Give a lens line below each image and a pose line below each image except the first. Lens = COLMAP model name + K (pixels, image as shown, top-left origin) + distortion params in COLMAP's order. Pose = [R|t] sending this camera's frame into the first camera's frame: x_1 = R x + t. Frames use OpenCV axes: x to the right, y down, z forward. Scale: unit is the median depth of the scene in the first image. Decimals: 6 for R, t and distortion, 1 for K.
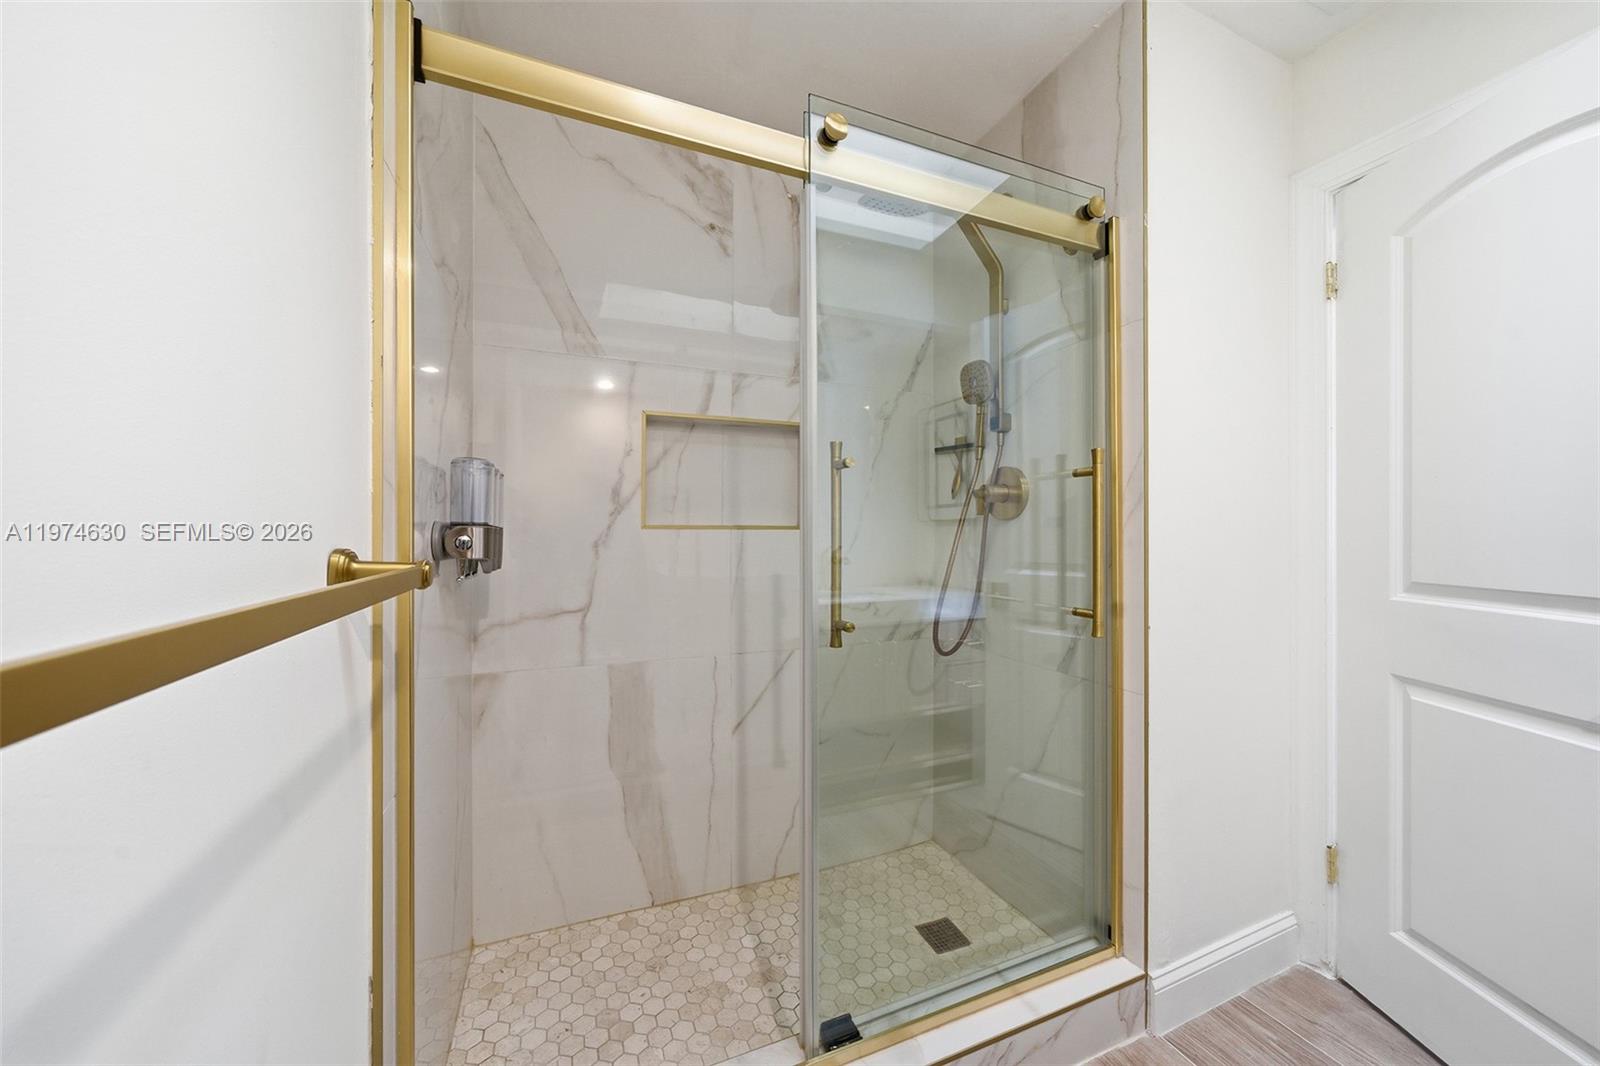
lens RADIAL K [[560.1, 0, 793.2], [0, 560.1, 528.4], [0, 0, 1]] dist [0.004691, -0.000138]
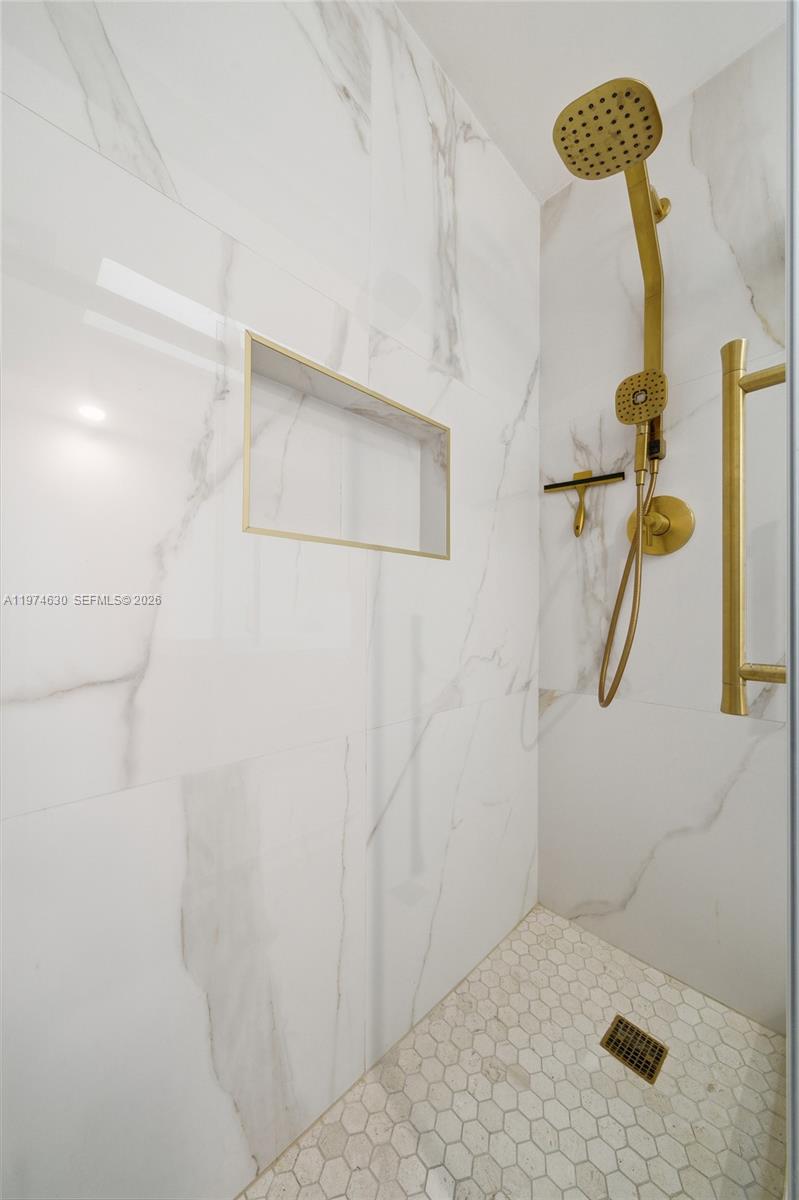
lens RADIAL K [[420.1, 0, 406.8], [0, 420.1, 606.0], [0, 0, 1]] dist [0.004691, -0.000138]
pose [[0.930151, 0.006410, 0.367121, -0.254703], [-0.006046, 0.999979, -0.002141, 0.071767], [-0.367127, -0.000228, 0.930171, 0.500138]]
